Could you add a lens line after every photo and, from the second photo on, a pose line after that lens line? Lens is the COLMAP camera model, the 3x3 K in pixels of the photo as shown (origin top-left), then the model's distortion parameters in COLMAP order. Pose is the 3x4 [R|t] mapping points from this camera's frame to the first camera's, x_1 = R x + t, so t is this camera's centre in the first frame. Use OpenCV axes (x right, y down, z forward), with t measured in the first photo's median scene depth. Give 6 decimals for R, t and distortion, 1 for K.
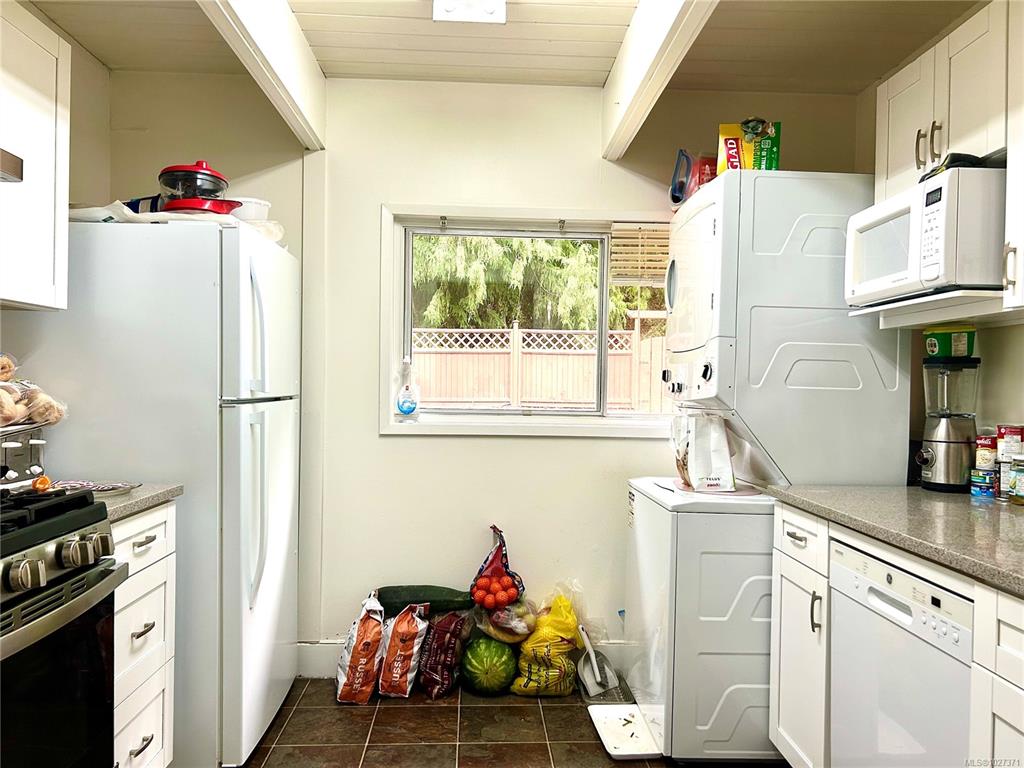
lens RADIAL K [[775.0, 0, 515.7], [0, 775.0, 391.5], [0, 0, 1]] dist [0.053118, -0.061406]
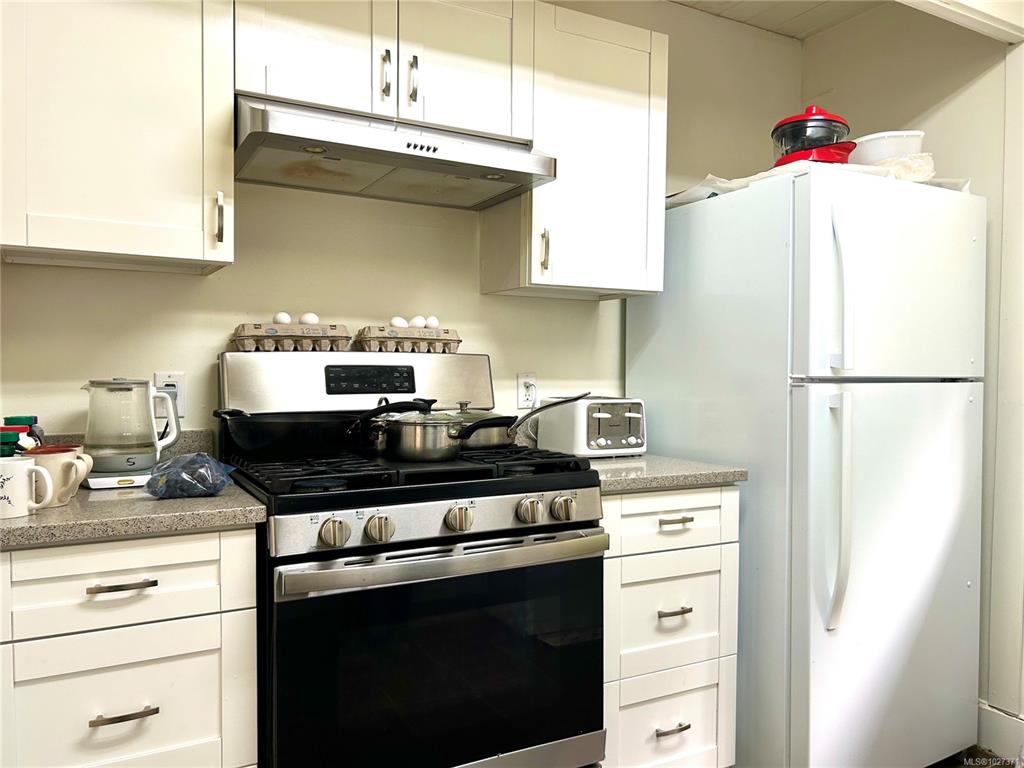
lens RADIAL K [[775.0, 0, 511.1], [0, 775.0, 395.0], [0, 0, 1]] dist [0.053118, -0.061406]
pose [[0.443106, 0.017550, -0.896297, 0.259460], [-0.010980, 0.999840, 0.014149, 0.020980], [0.896402, 0.003572, 0.443228, 0.338436]]
